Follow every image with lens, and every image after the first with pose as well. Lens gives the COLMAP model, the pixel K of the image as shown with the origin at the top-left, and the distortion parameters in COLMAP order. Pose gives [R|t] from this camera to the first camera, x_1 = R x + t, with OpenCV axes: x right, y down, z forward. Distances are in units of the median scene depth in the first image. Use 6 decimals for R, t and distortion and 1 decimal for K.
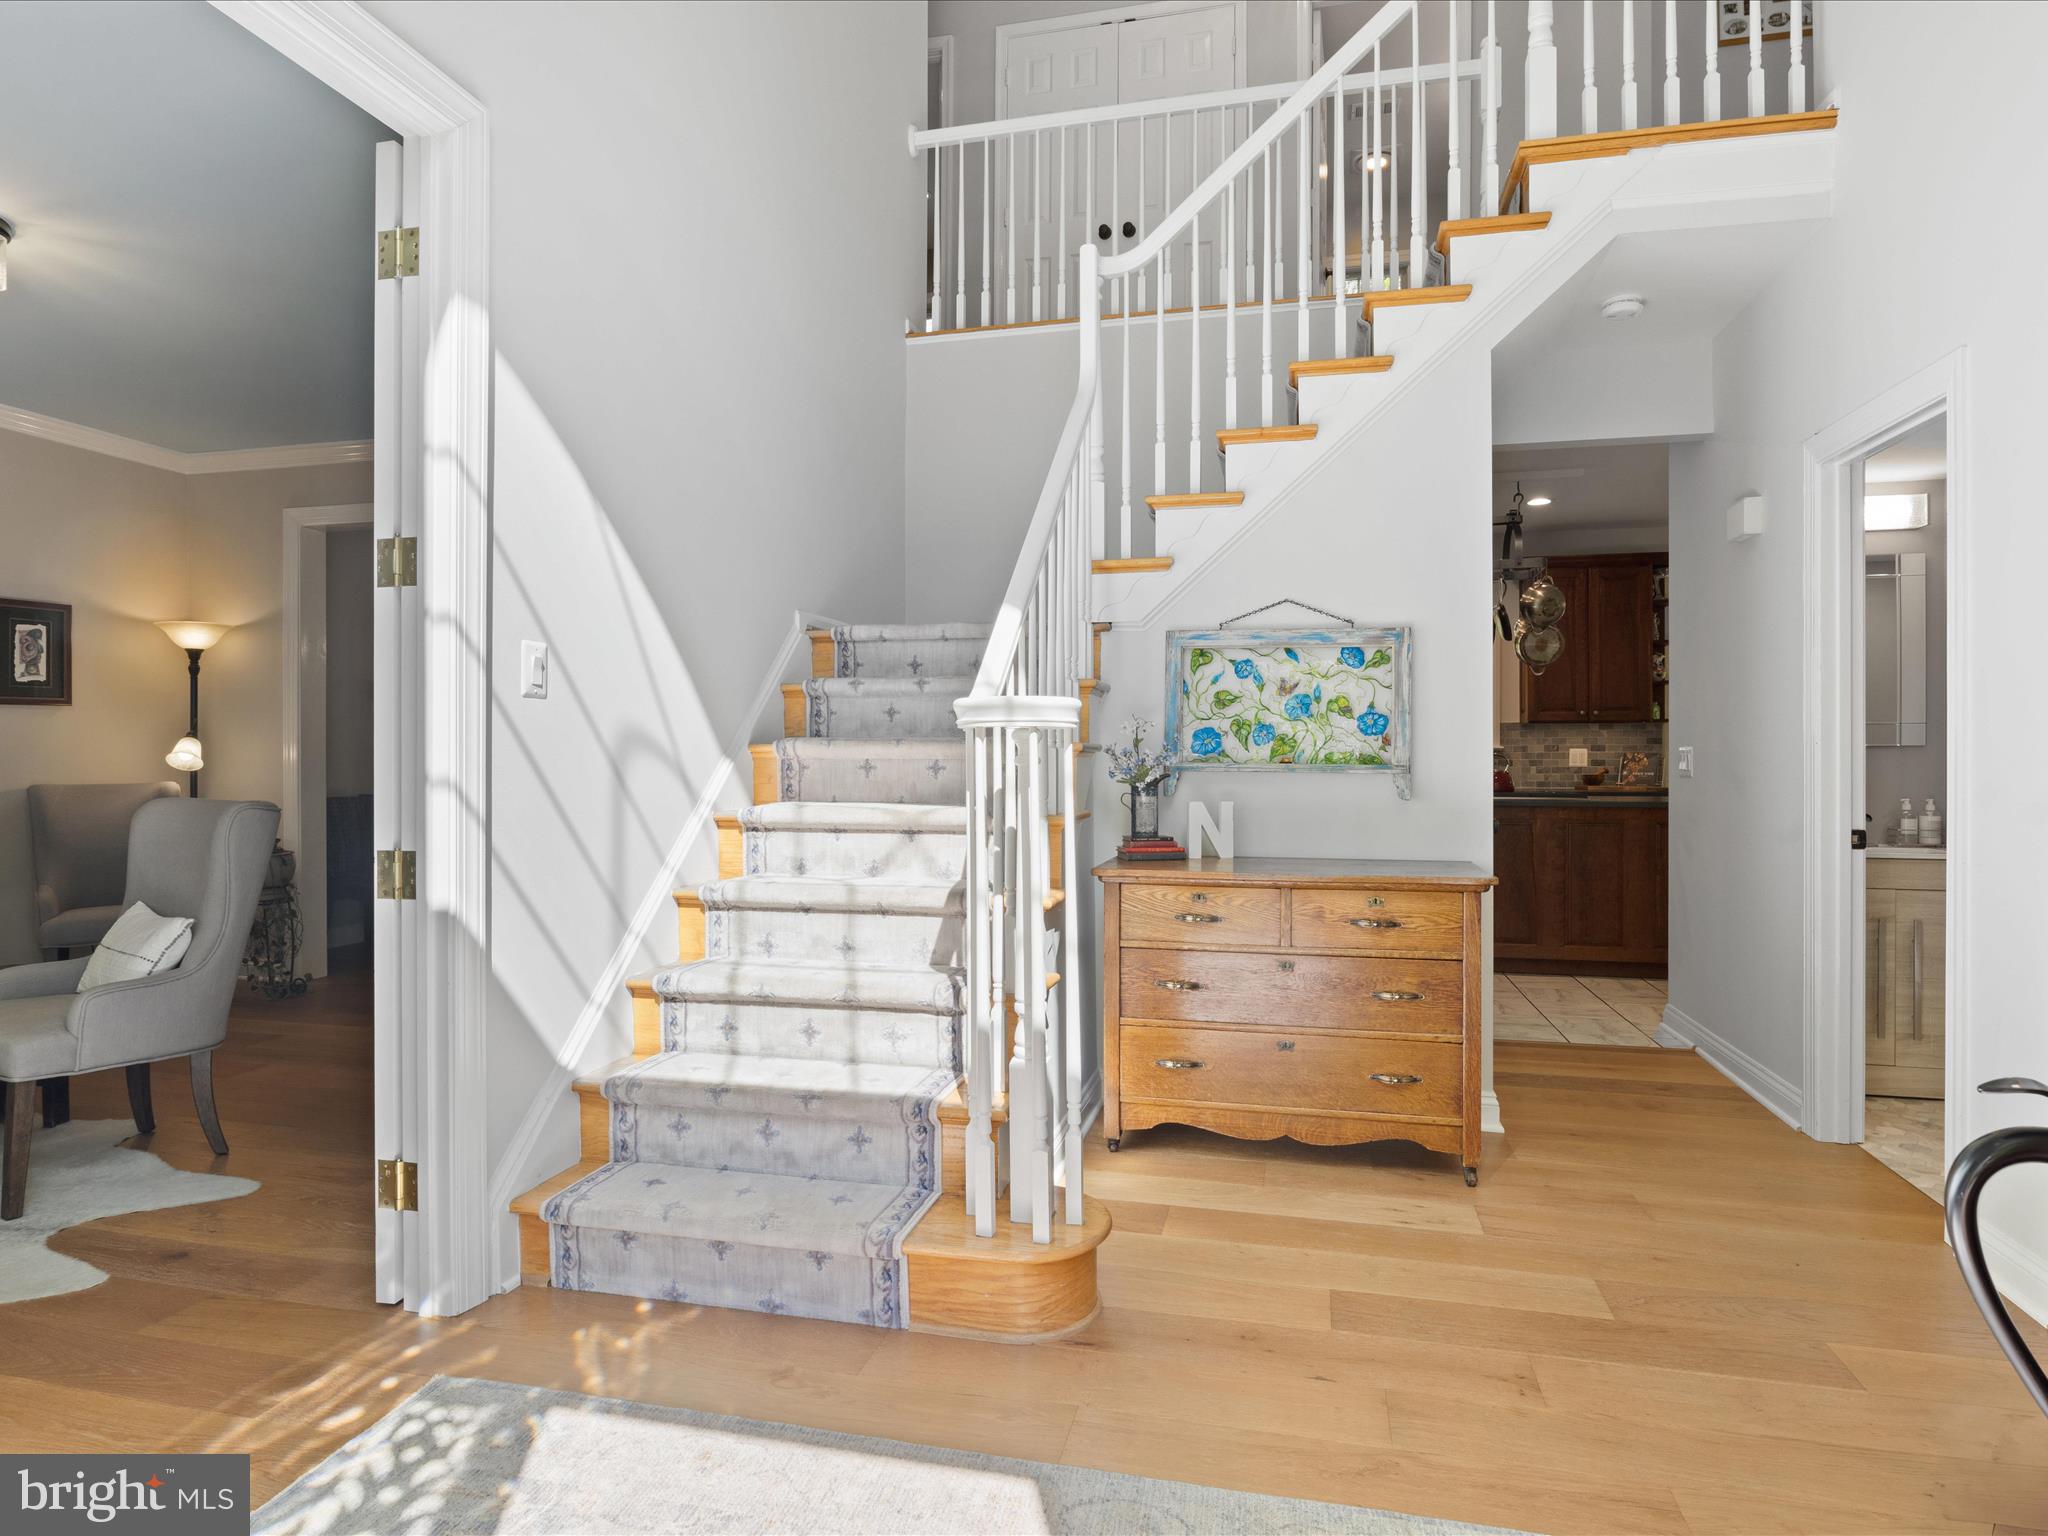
lens RADIAL K [[1130.5, 0, 1024.7], [0, 1130.5, 764.2], [0, 0, 1]] dist [0.000767, 0.000110]
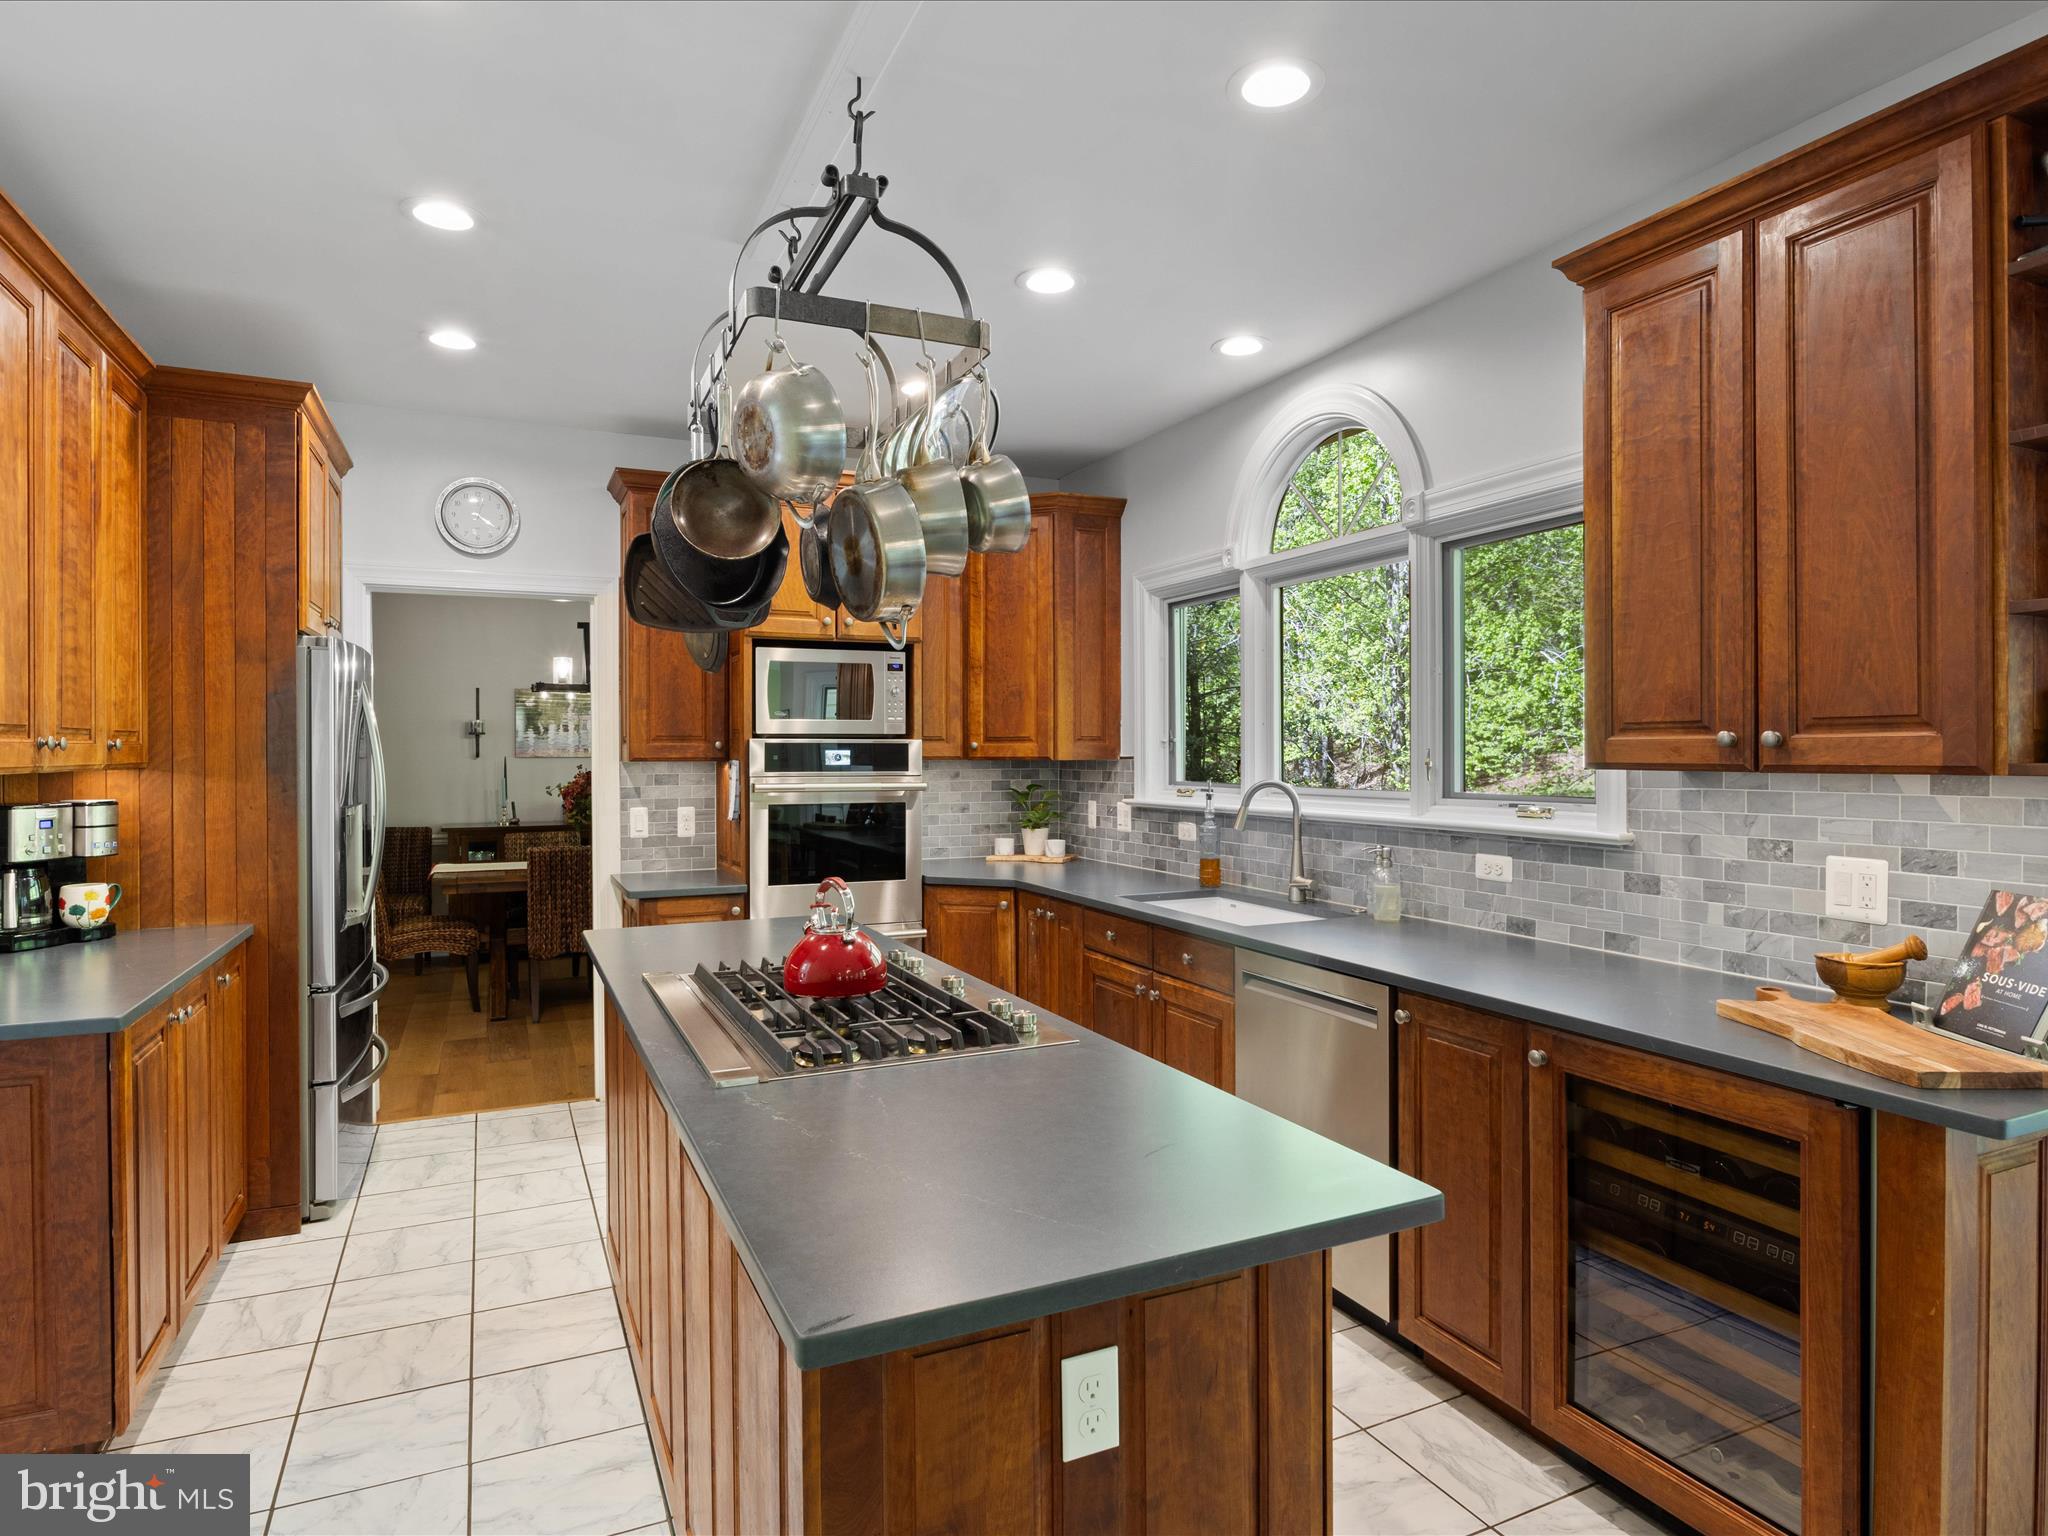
lens RADIAL K [[1130.5, 0, 1022.6], [0, 1130.5, 761.1], [0, 0, 1]] dist [0.000767, 0.000110]
pose [[0.621086, 0.003113, -0.783736, 0.581730], [-0.001934, 0.999995, 0.002439, -0.038687], [0.783740, 0.000001, 0.621089, 0.650950]]
